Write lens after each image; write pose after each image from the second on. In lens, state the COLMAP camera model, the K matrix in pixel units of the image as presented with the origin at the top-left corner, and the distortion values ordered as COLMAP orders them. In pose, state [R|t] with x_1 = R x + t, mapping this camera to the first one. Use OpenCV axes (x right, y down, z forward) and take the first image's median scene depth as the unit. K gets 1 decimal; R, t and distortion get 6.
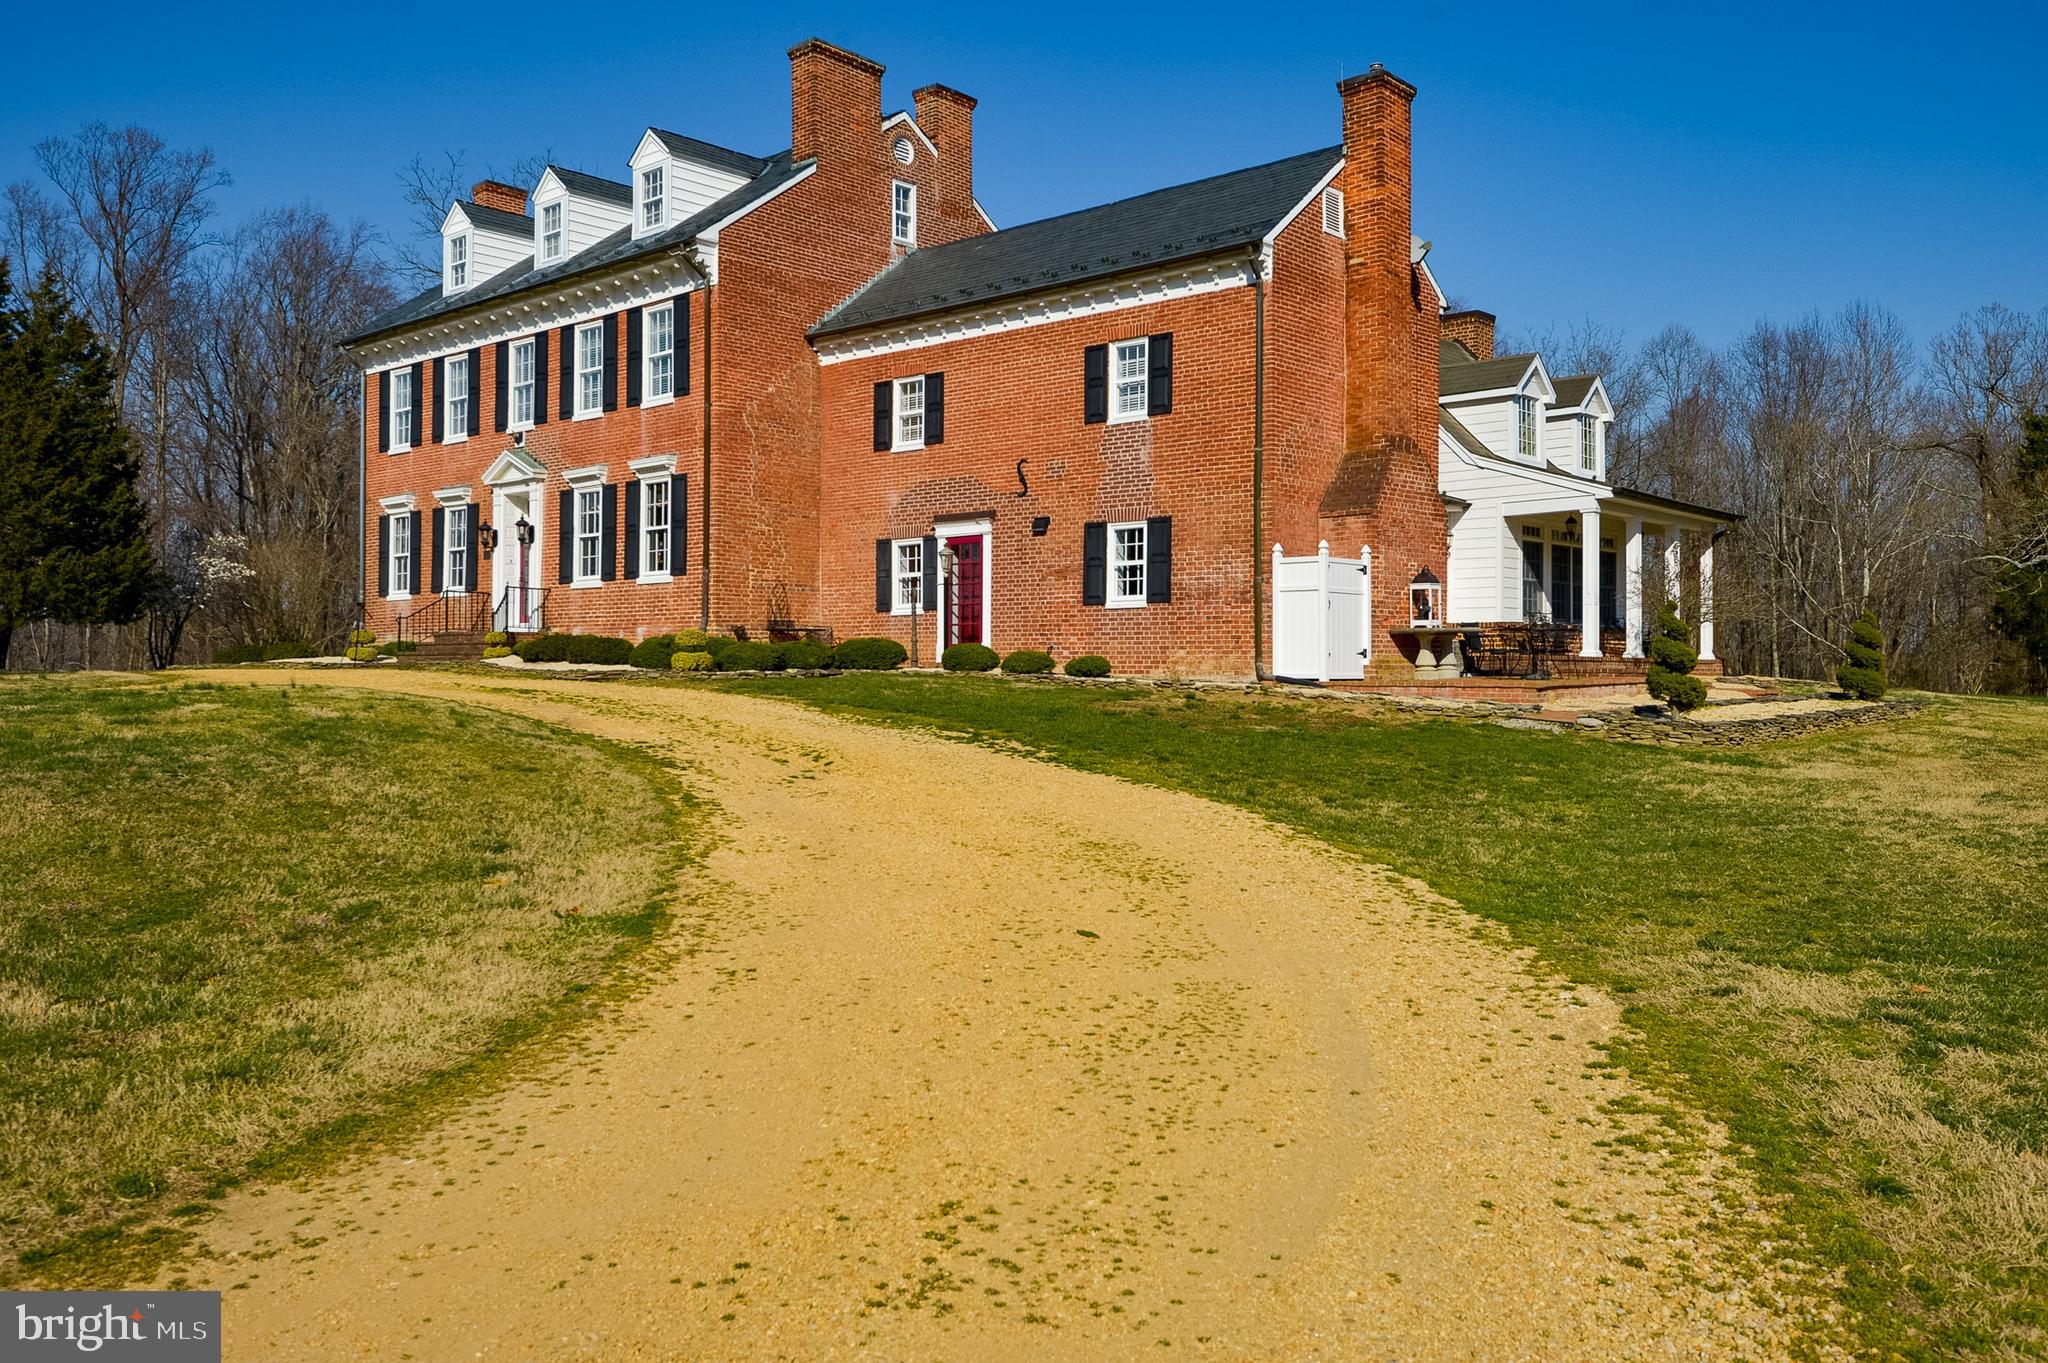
lens RADIAL K [[1630.4, 0, 1029.5], [0, 1630.4, 671.9], [0, 0, 1]] dist [0.007315, 0.002006]
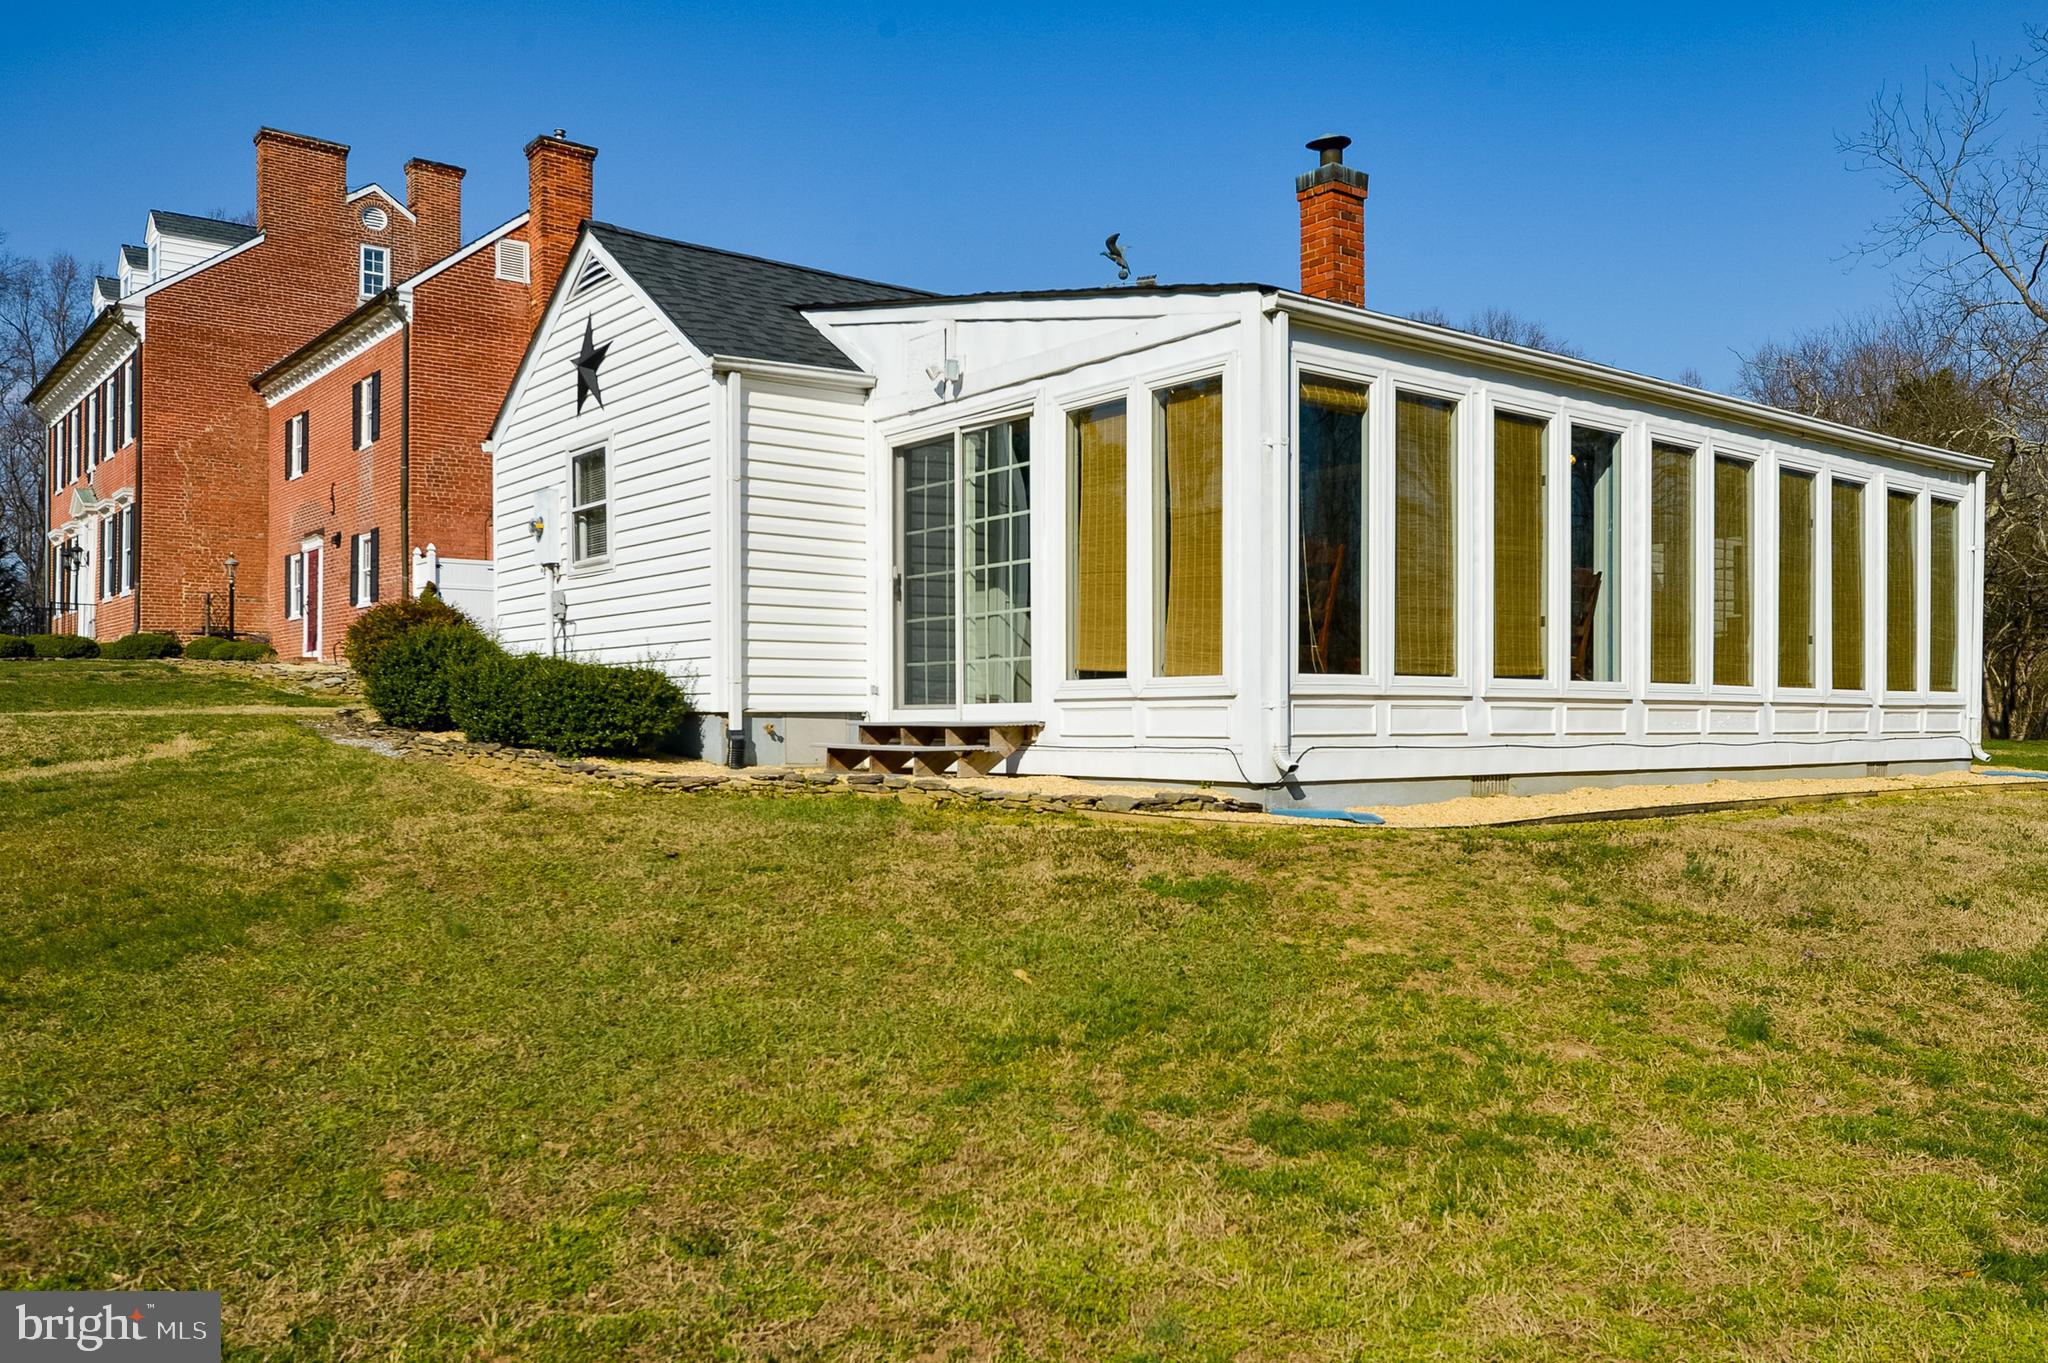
lens RADIAL K [[1651.4, 0, 1034.1], [0, 1651.4, 693.4], [0, 0, 1]] dist [0.019317, 0.004324]
pose [[0.985758, -0.004262, -0.168117, 0.633079], [0.001886, 0.999896, -0.014292, 0.034981], [0.168161, 0.013771, 0.985663, -0.073721]]
